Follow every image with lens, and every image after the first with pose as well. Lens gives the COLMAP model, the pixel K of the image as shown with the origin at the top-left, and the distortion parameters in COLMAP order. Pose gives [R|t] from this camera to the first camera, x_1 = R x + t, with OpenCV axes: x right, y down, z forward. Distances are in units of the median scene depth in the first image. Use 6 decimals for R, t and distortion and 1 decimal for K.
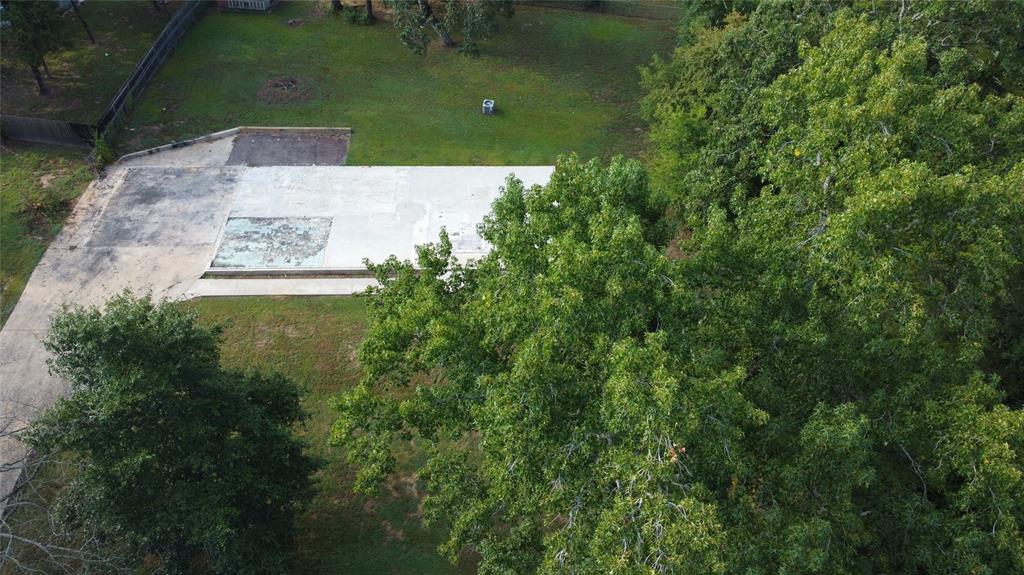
lens RADIAL K [[775.1, 0, 519.5], [0, 775.1, 285.8], [0, 0, 1]] dist [-0.002029, -0.004483]
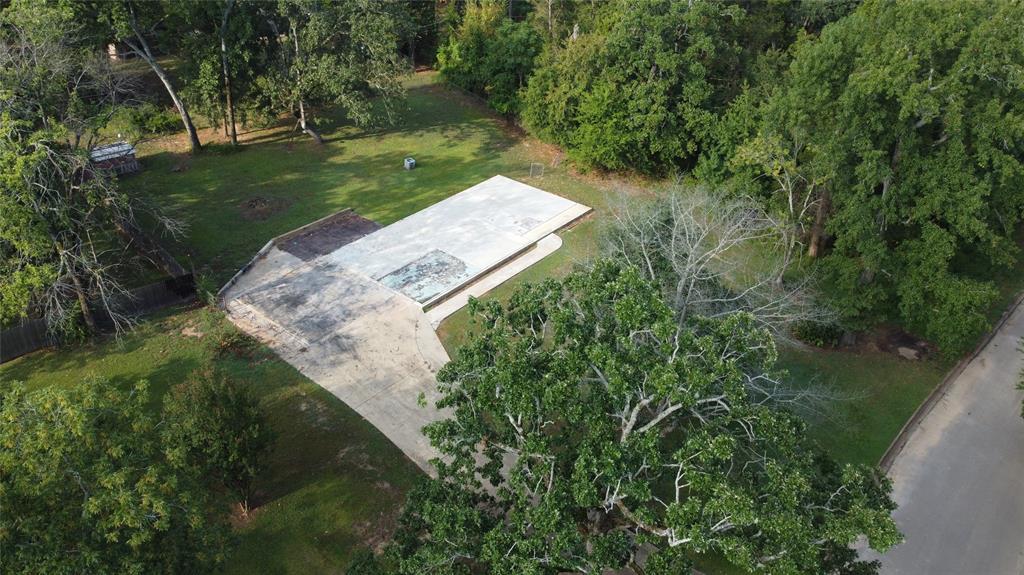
lens RADIAL K [[775.1, 0, 516.7], [0, 775.1, 285.0], [0, 0, 1]] dist [-0.002029, -0.004483]
pose [[0.659908, -0.401286, 0.635209, -0.948741], [0.500318, 0.865422, 0.026948, -0.007282], [-0.560538, 0.300023, 0.771870, -0.018988]]
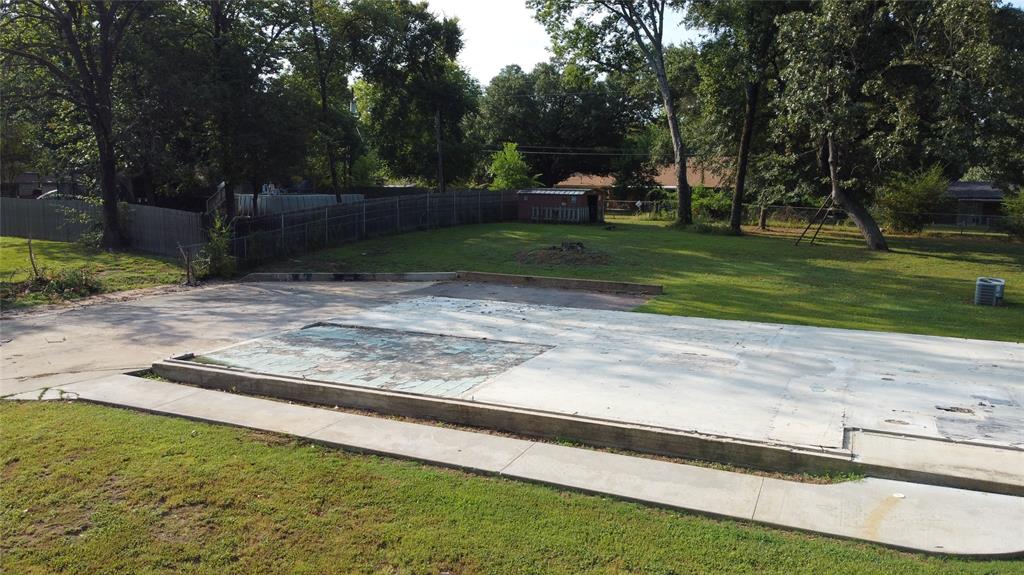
lens RADIAL K [[775.1, 0, 514.2], [0, 775.1, 285.7], [0, 0, 1]] dist [-0.002029, -0.004483]
pose [[0.891909, 0.035900, -0.450789, -0.095199], [-0.292677, 0.805735, -0.514909, 0.075736], [0.344731, 0.591187, 0.729149, 0.701079]]
